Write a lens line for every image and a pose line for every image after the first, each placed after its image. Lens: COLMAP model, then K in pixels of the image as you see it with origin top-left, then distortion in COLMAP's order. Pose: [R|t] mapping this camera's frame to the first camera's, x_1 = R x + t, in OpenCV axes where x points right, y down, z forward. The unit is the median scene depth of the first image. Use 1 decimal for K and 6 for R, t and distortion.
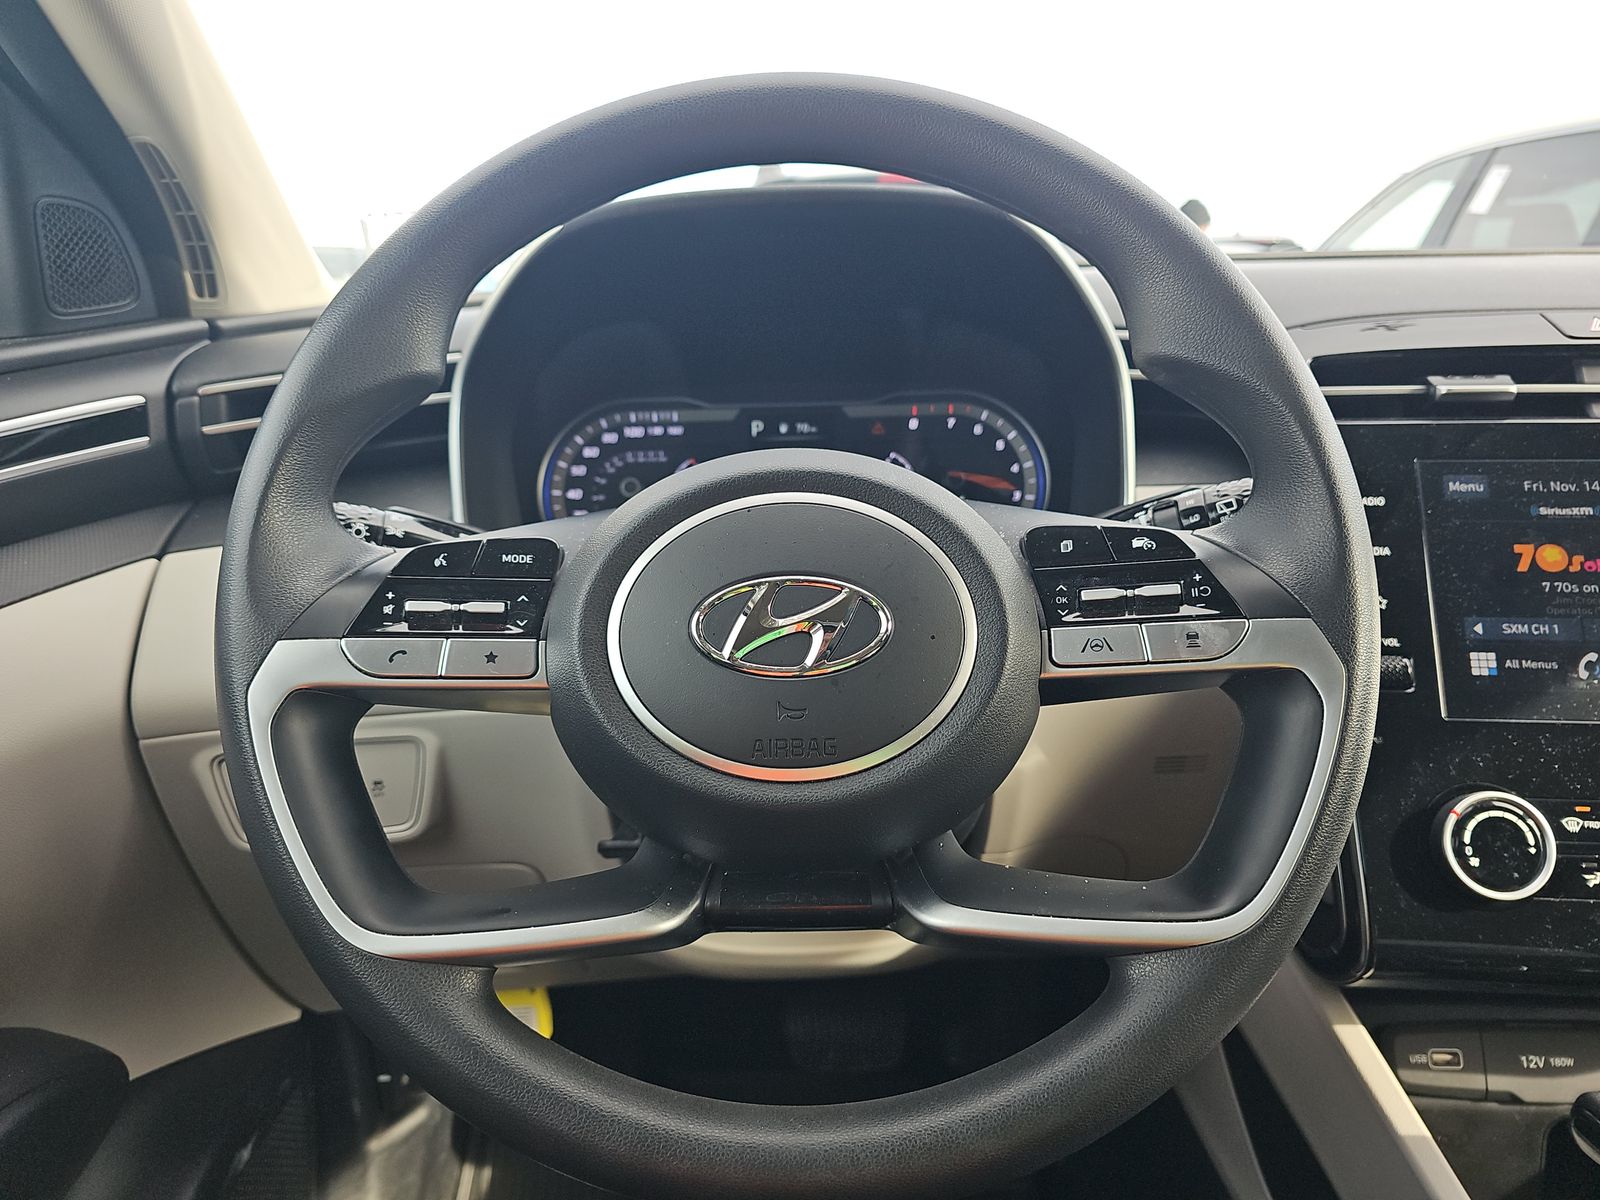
lens RADIAL K [[1063.2, 0, 798.7], [0, 1063.2, 597.2], [0, 0, 1]] dist [0.003766, -0.005809]
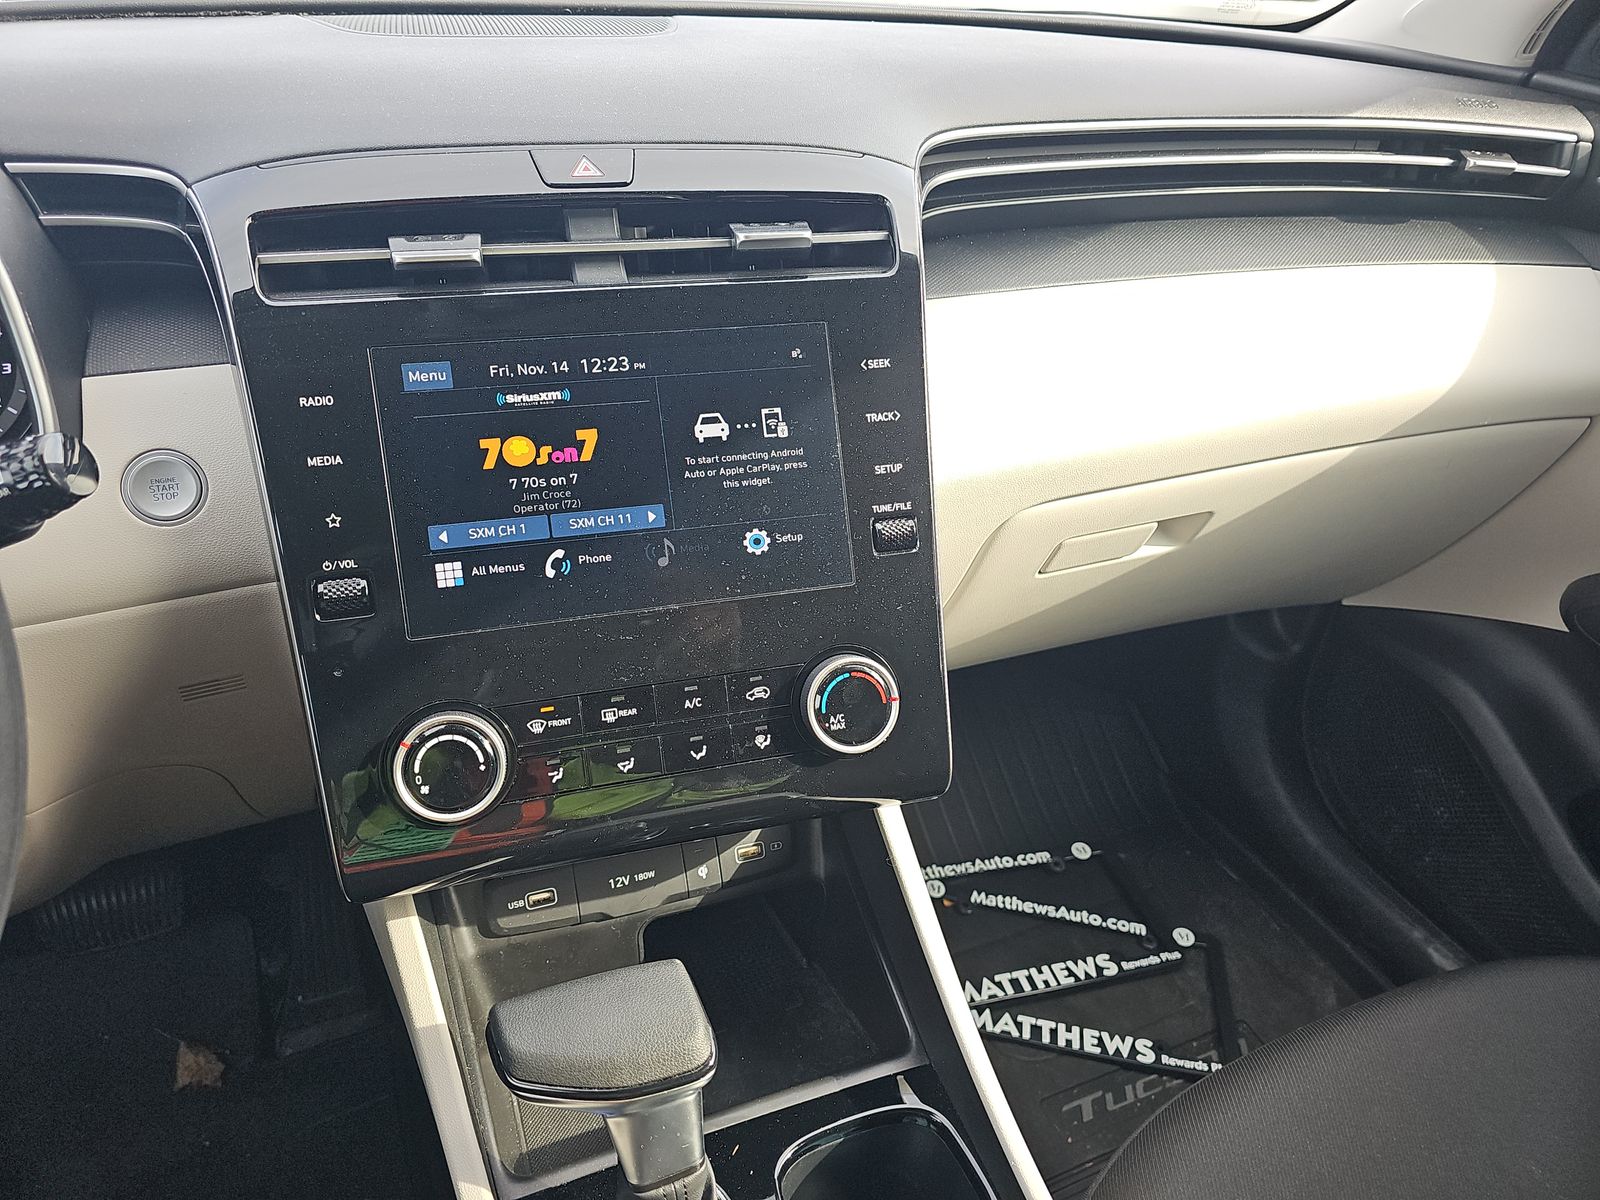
lens RADIAL K [[1063.2, 0, 799.5], [0, 1063.2, 602.6], [0, 0, 1]] dist [0.003766, -0.005809]
pose [[0.919726, -0.158552, 0.359119, 0.578896], [0.046205, 0.952170, 0.302054, -0.183006], [-0.389833, -0.261214, 0.883061, 0.035533]]
